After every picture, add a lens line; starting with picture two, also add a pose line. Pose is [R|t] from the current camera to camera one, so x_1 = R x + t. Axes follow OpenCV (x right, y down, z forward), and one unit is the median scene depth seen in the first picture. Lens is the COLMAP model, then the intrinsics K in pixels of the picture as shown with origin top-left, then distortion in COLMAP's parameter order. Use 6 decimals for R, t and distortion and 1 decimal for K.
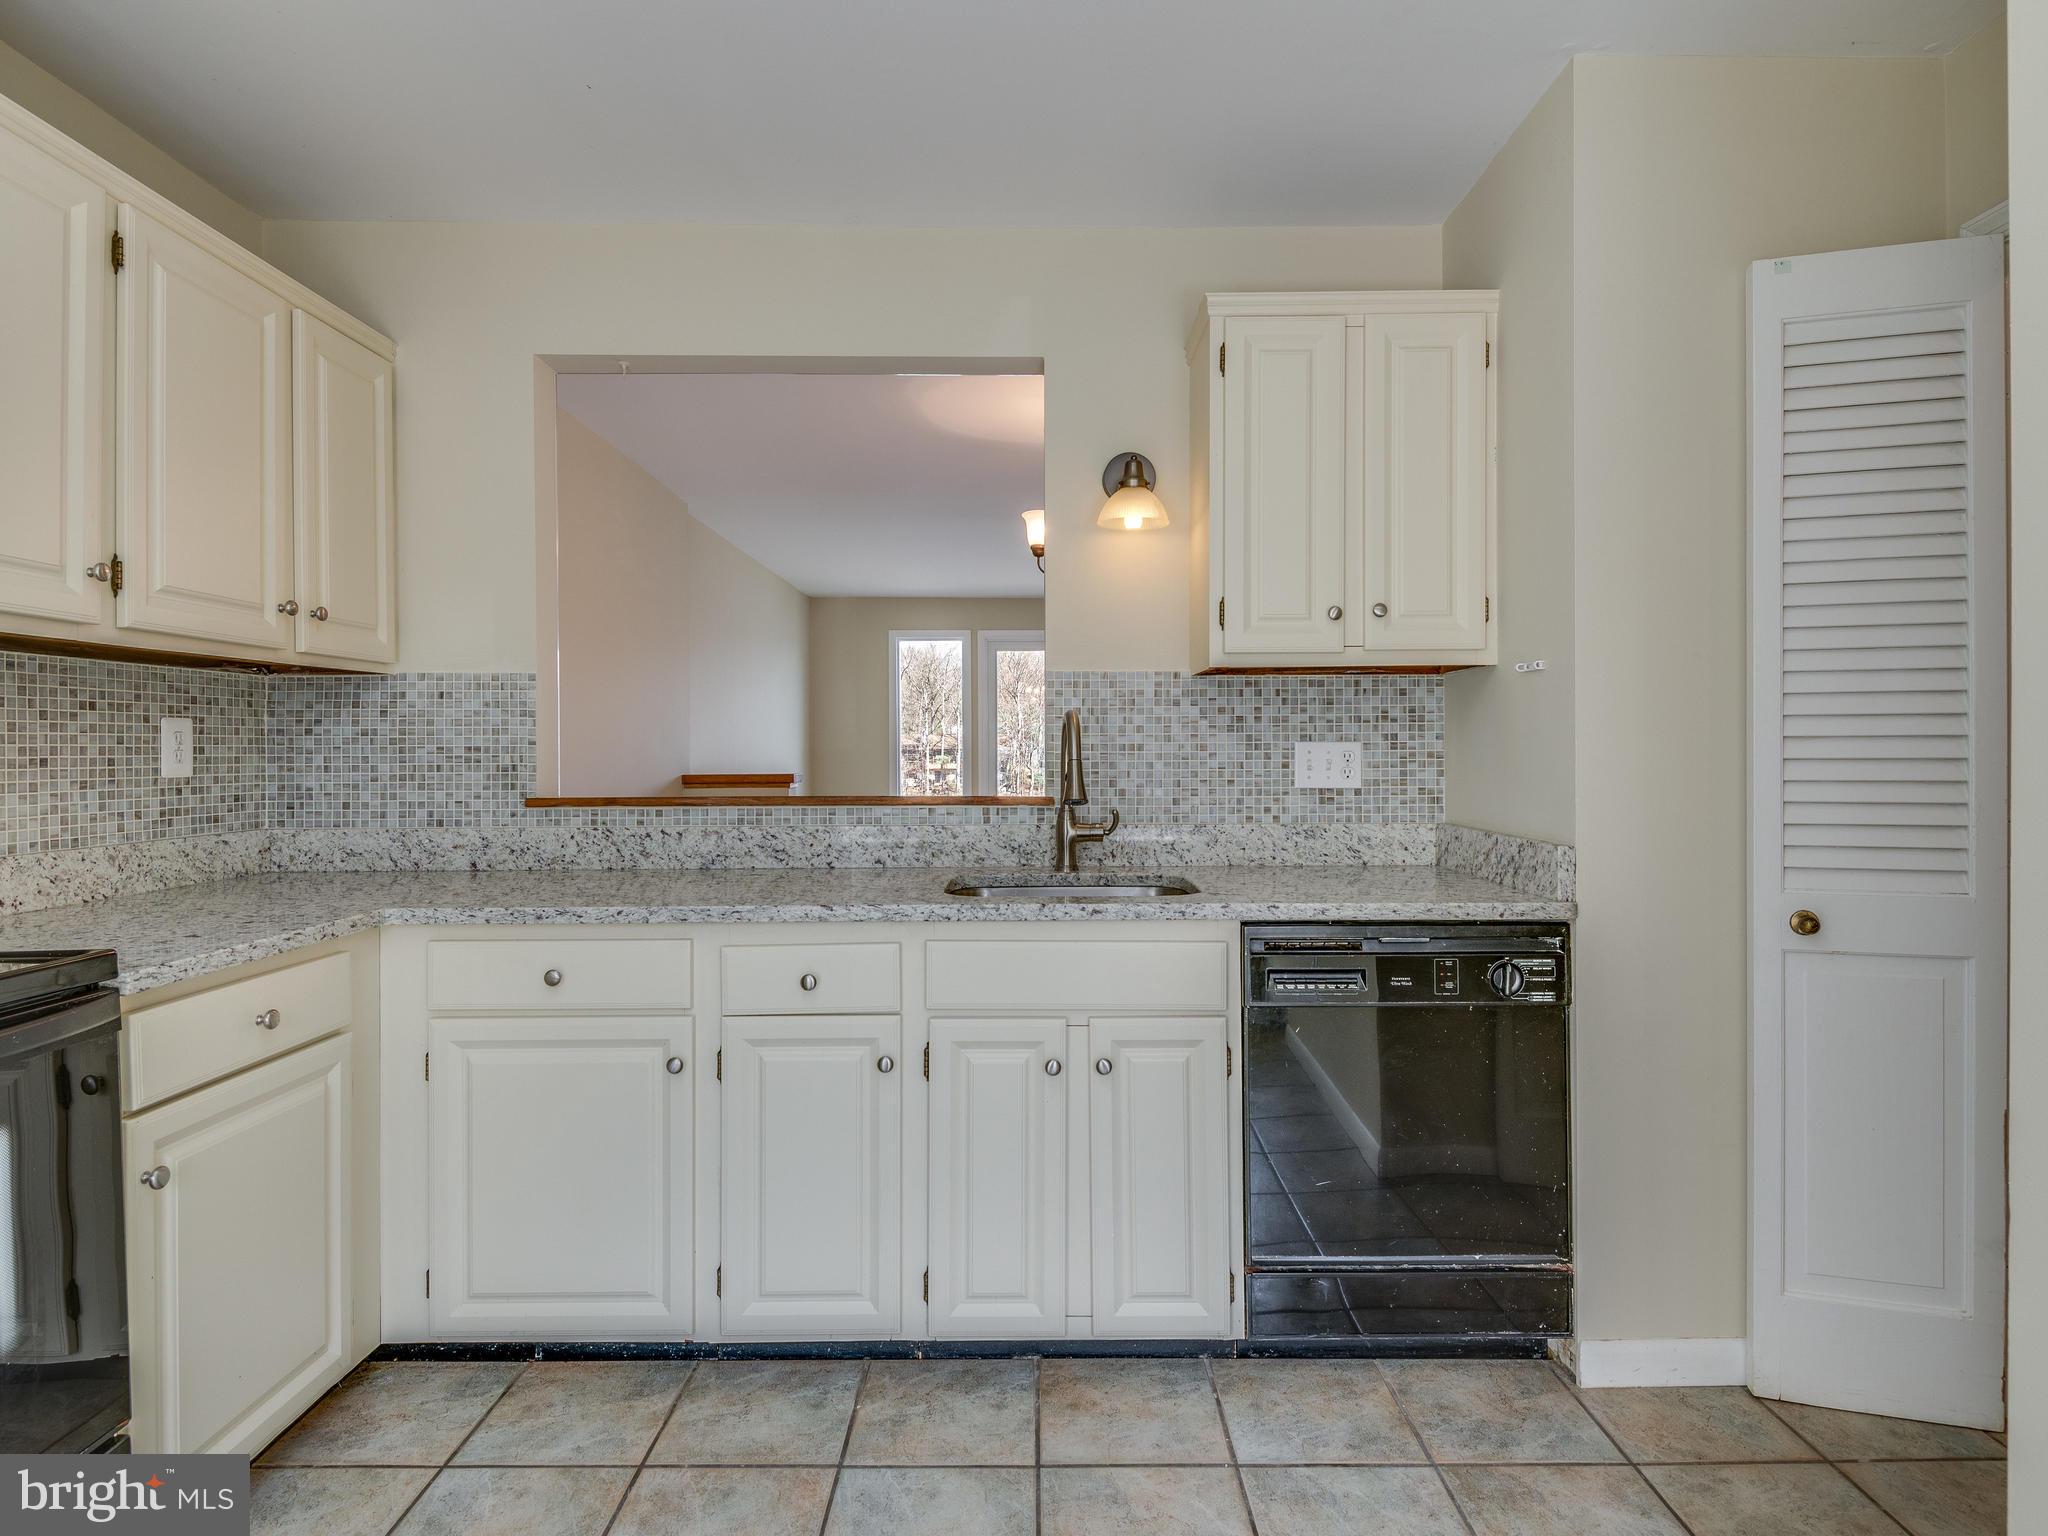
lens RADIAL K [[1083.5, 0, 1032.8], [0, 1083.5, 751.7], [0, 0, 1]] dist [0.020787, -0.025118]
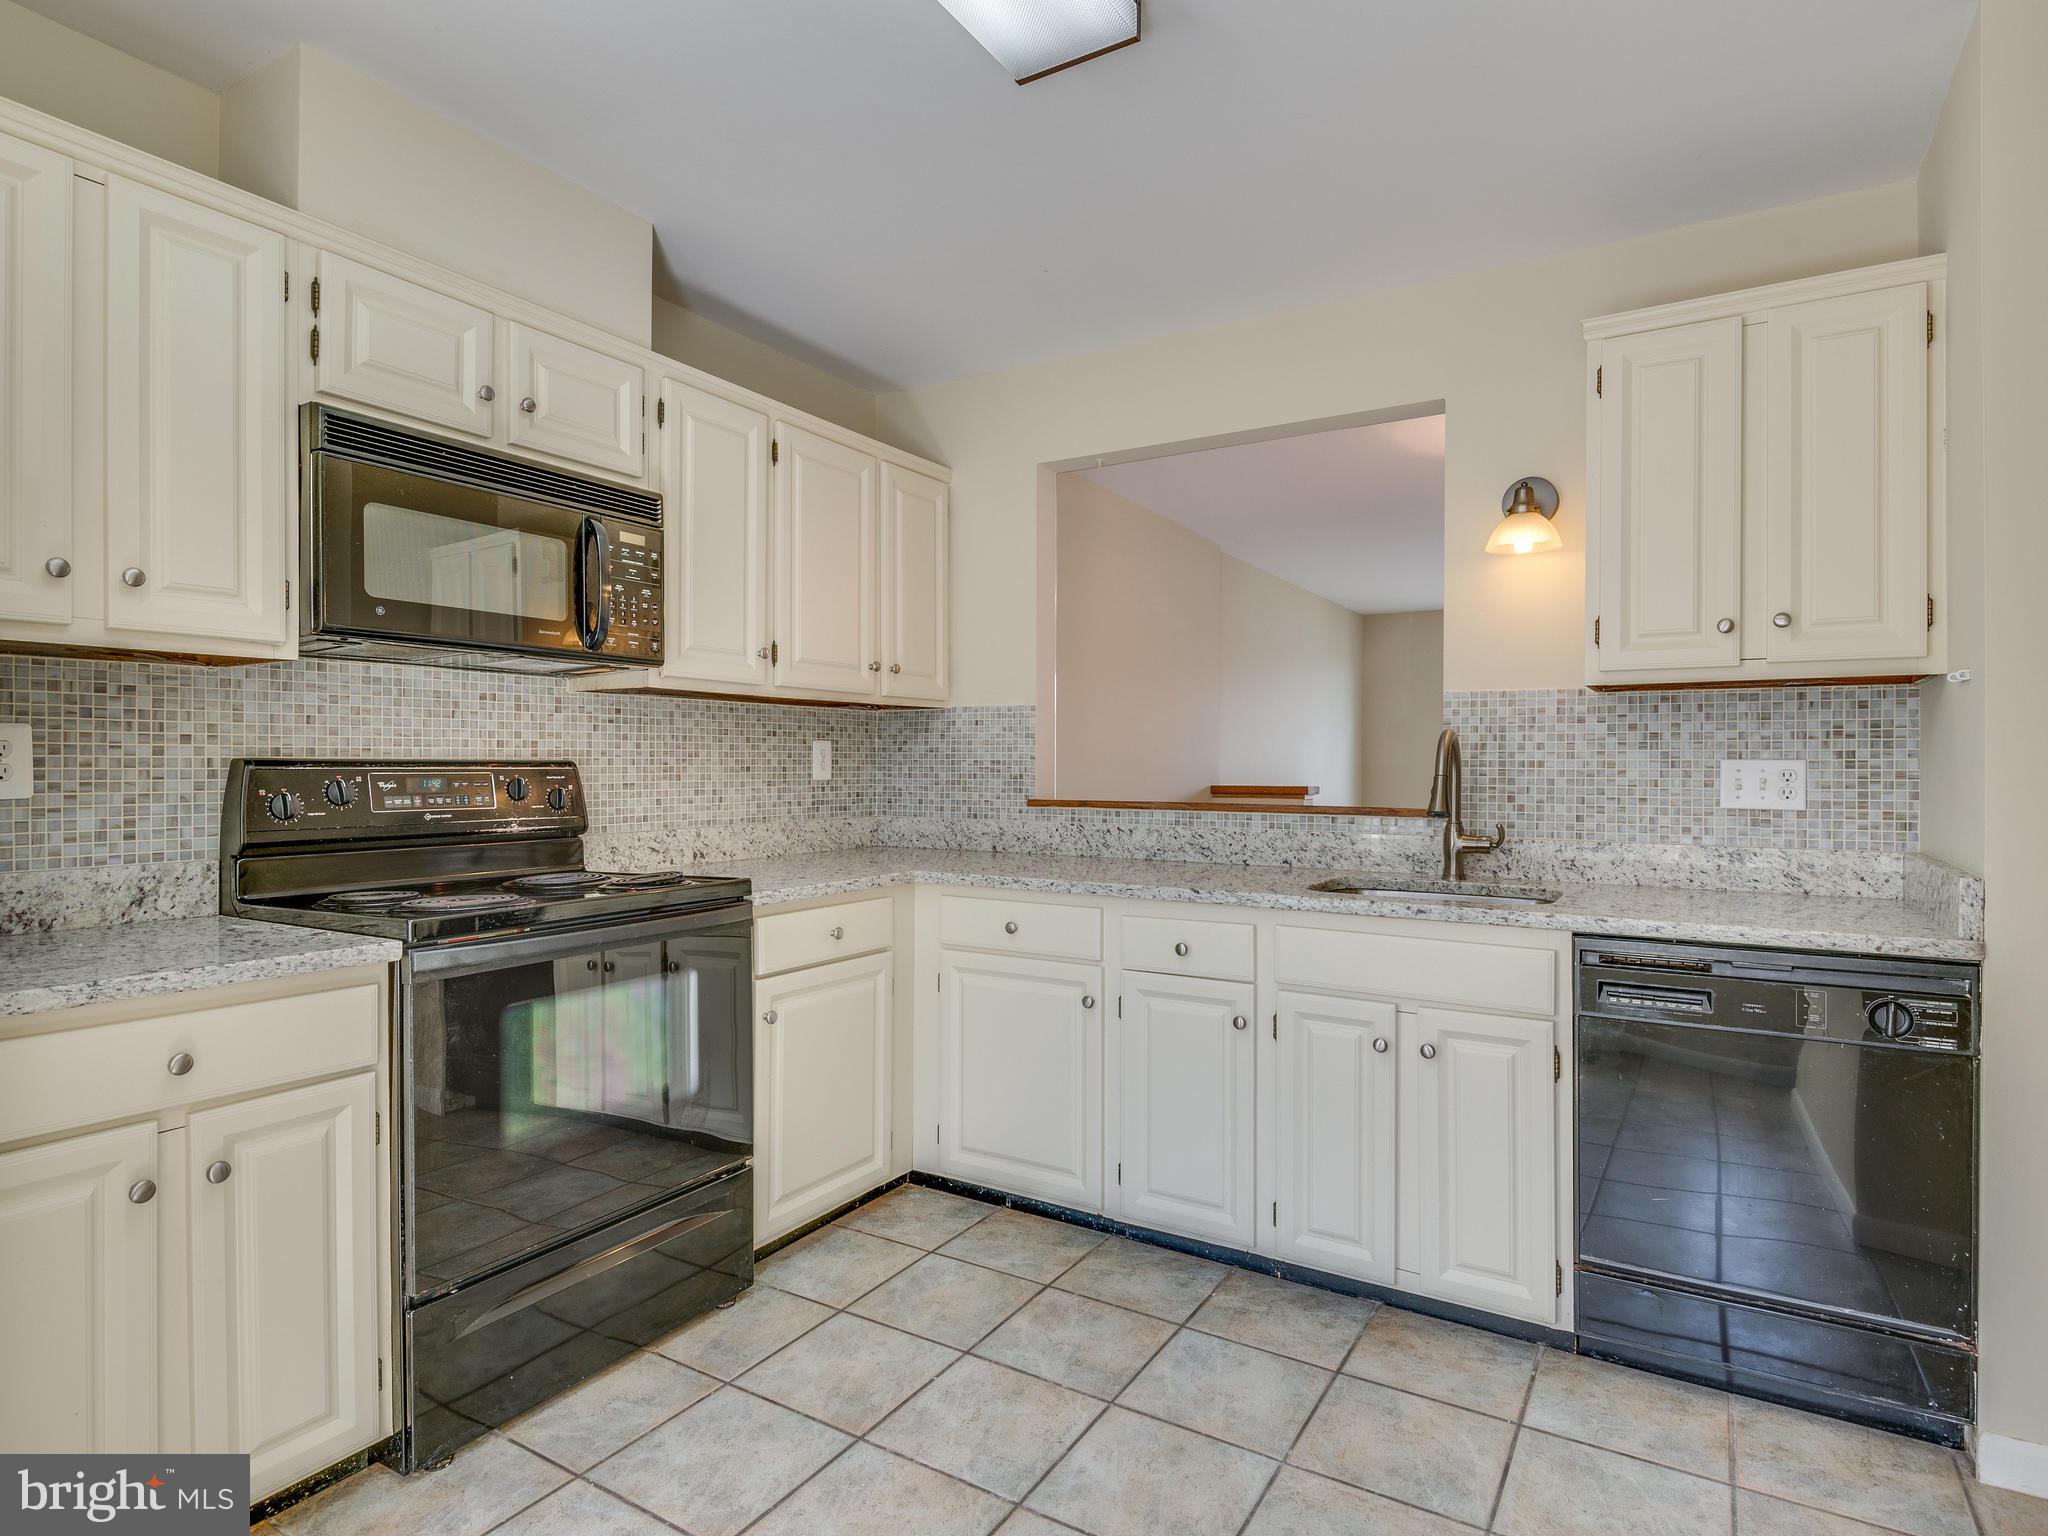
lens RADIAL K [[1076.7, 0, 1036.3], [0, 1076.7, 767.0], [0, 0, 1]] dist [0.004549, -0.021742]
pose [[0.853520, 0.008131, -0.520996, 0.256343], [-0.007391, 0.999967, 0.003496, -0.001618], [0.521007, 0.000867, 0.853552, -0.130506]]
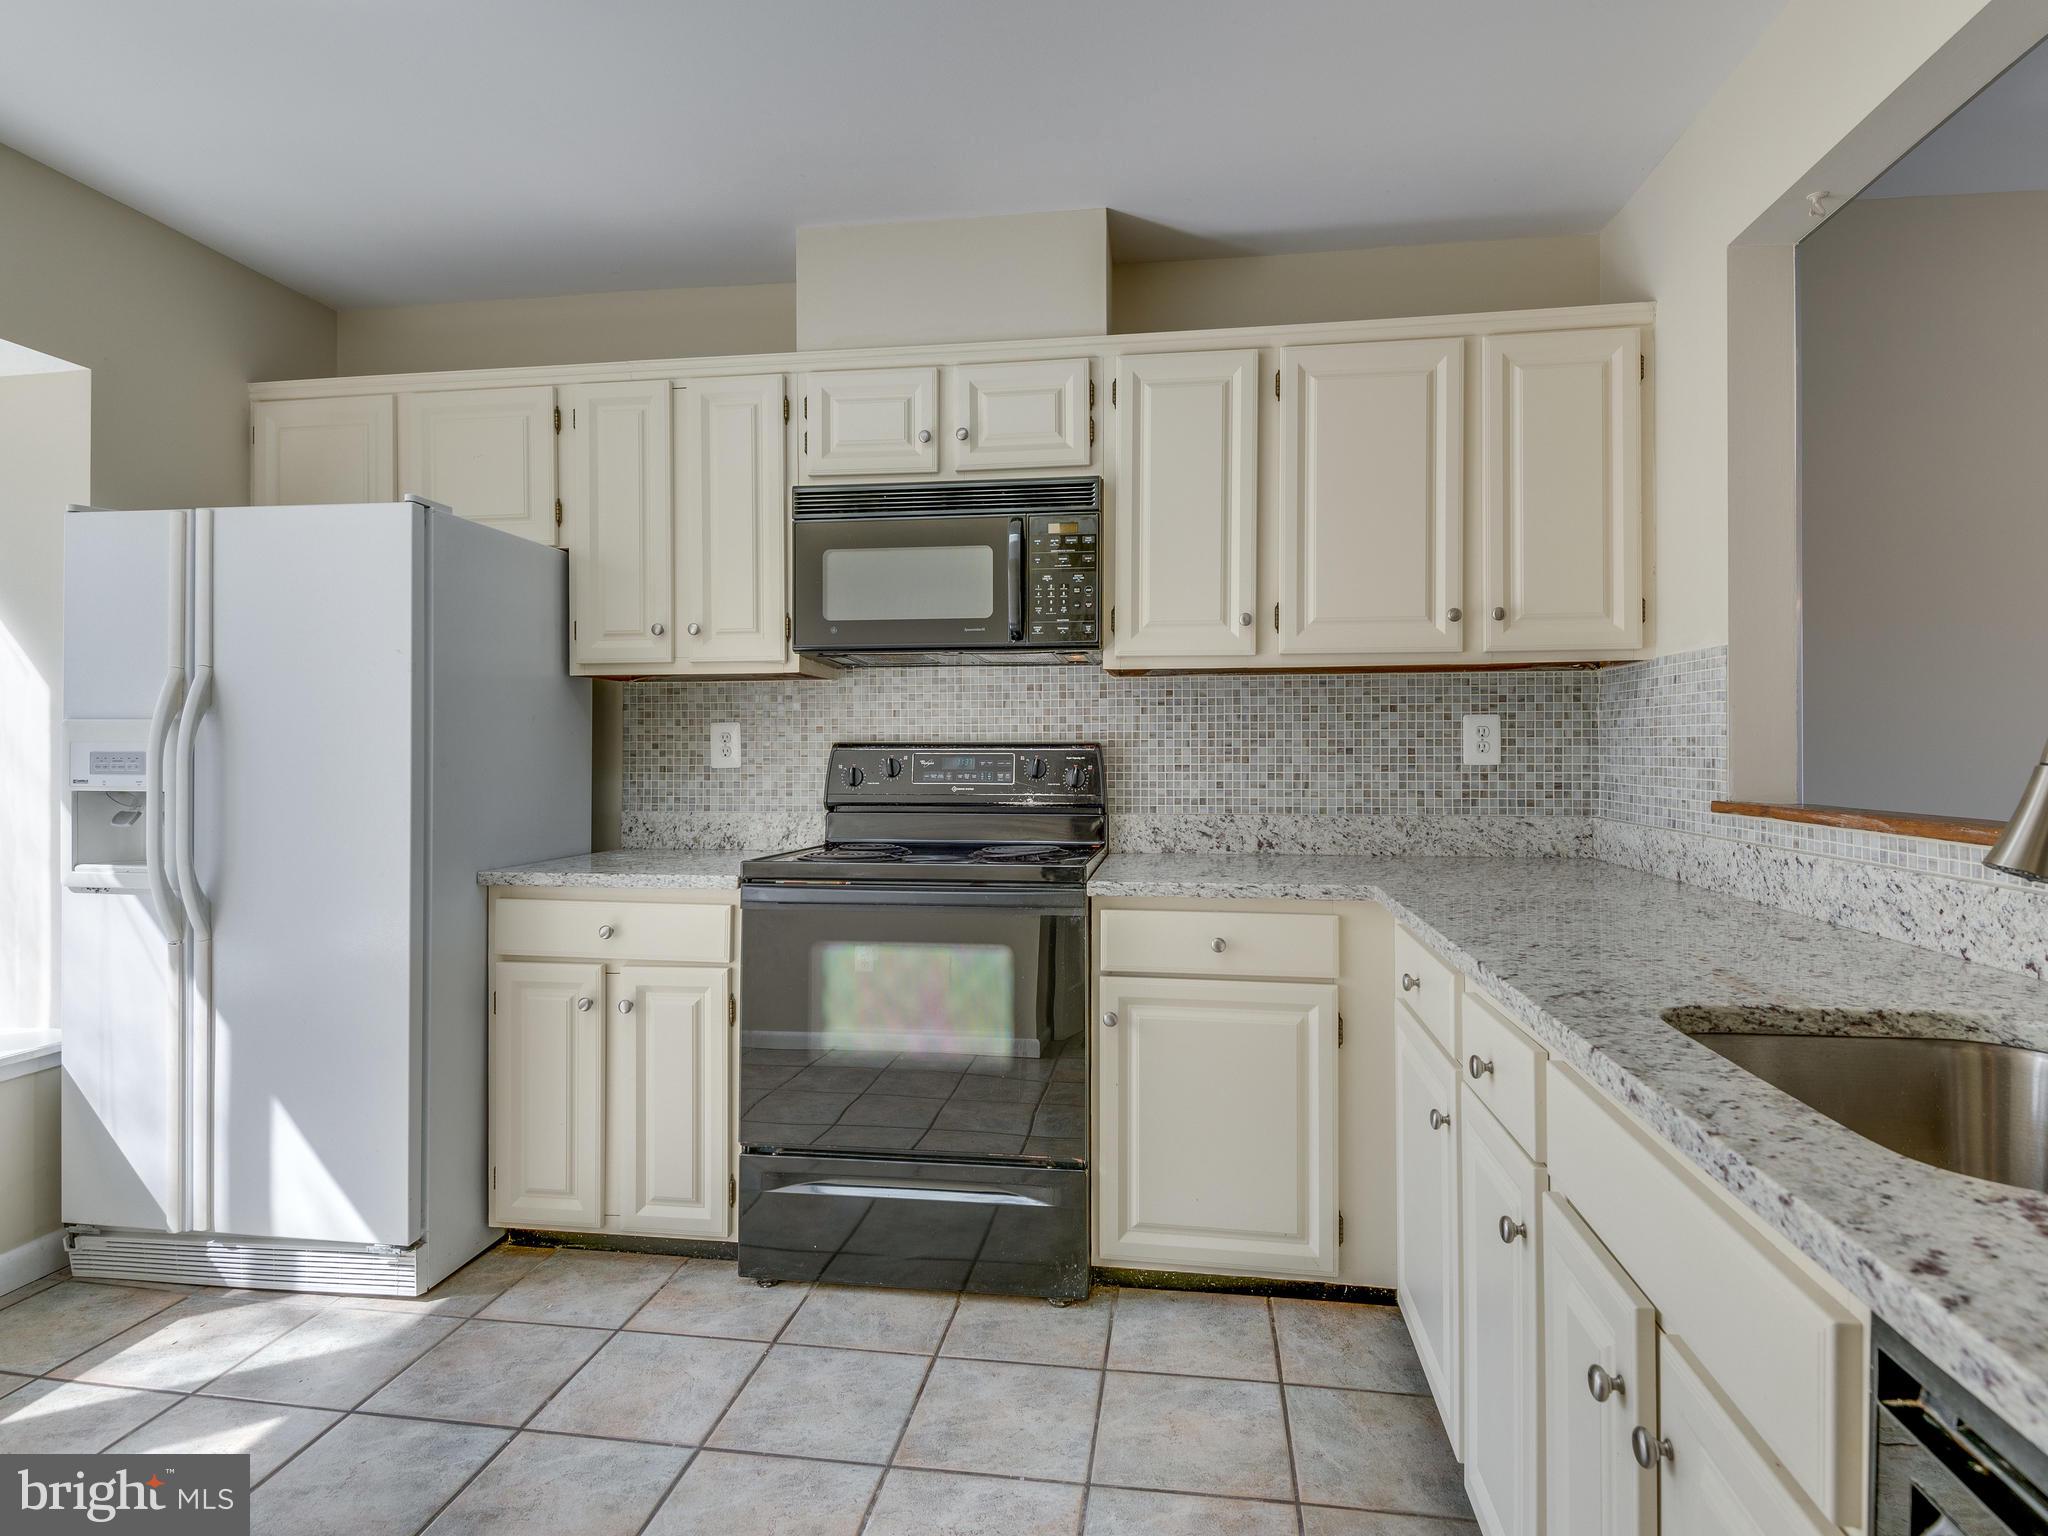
lens RADIAL K [[1083.5, 0, 1032.8], [0, 1083.5, 751.7], [0, 0, 1]] dist [0.020787, -0.025118]
pose [[-0.146982, 0.007666, -0.989109, 0.463366], [0.000127, 0.999970, 0.007731, 0.000075], [0.989139, 0.001011, -0.146979, 0.701481]]
